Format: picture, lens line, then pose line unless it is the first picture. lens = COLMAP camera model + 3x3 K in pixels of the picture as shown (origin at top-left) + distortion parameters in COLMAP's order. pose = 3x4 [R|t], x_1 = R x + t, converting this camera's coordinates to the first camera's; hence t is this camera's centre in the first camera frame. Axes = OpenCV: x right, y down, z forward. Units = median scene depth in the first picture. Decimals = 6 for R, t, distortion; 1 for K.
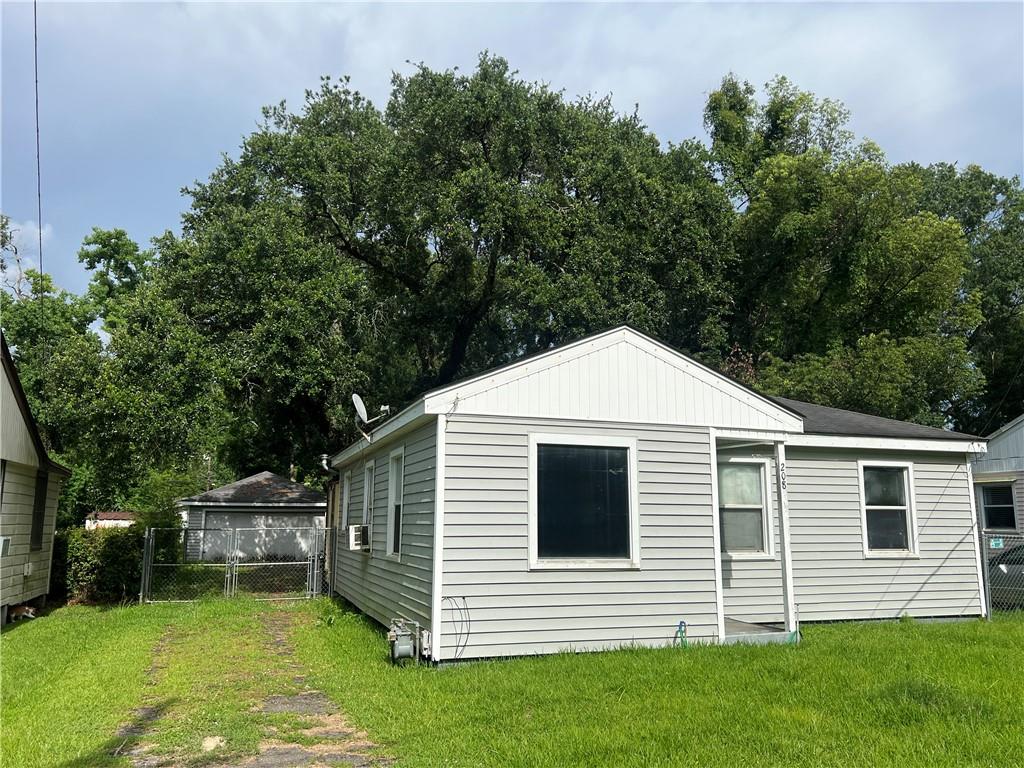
lens RADIAL K [[822.7, 0, 512.0], [0, 822.7, 384.0], [0, 0, 1]] dist [0.078546, -0.091417]
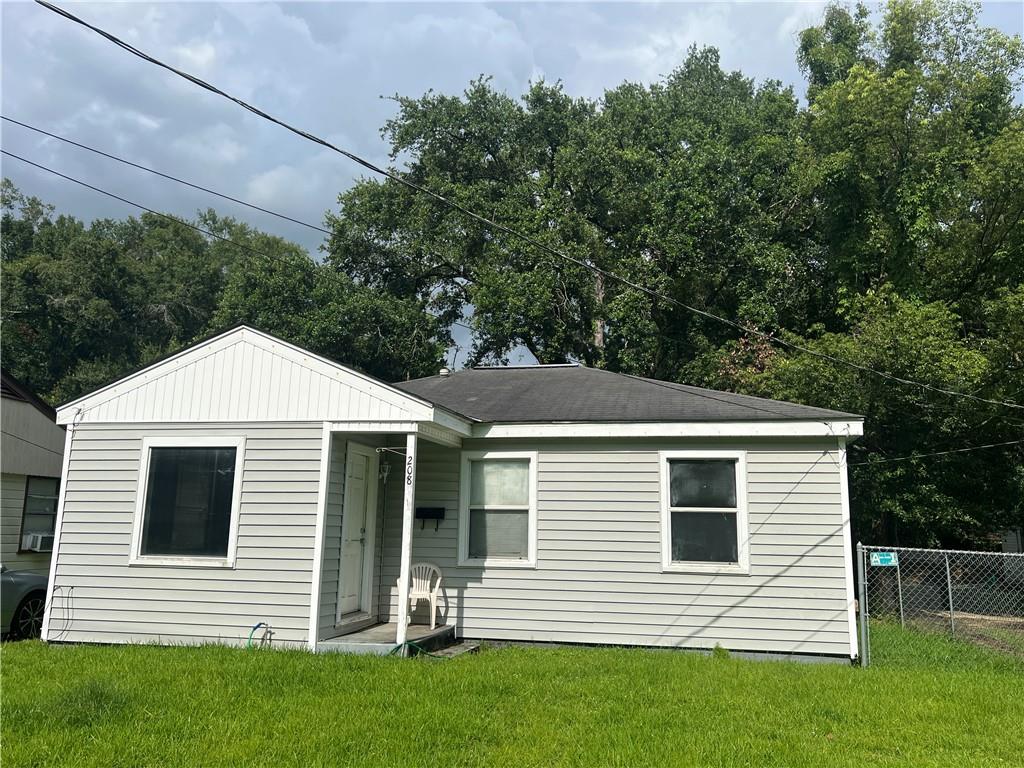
lens RADIAL K [[813.6, 0, 512.0], [0, 813.6, 384.0], [0, 0, 1]] dist [0.100476, -0.168246]
pose [[0.862731, -0.080466, -0.499220, 0.757014], [0.068204, 0.996753, -0.042793, 0.053845], [0.501043, 0.002870, 0.865418, 0.245069]]
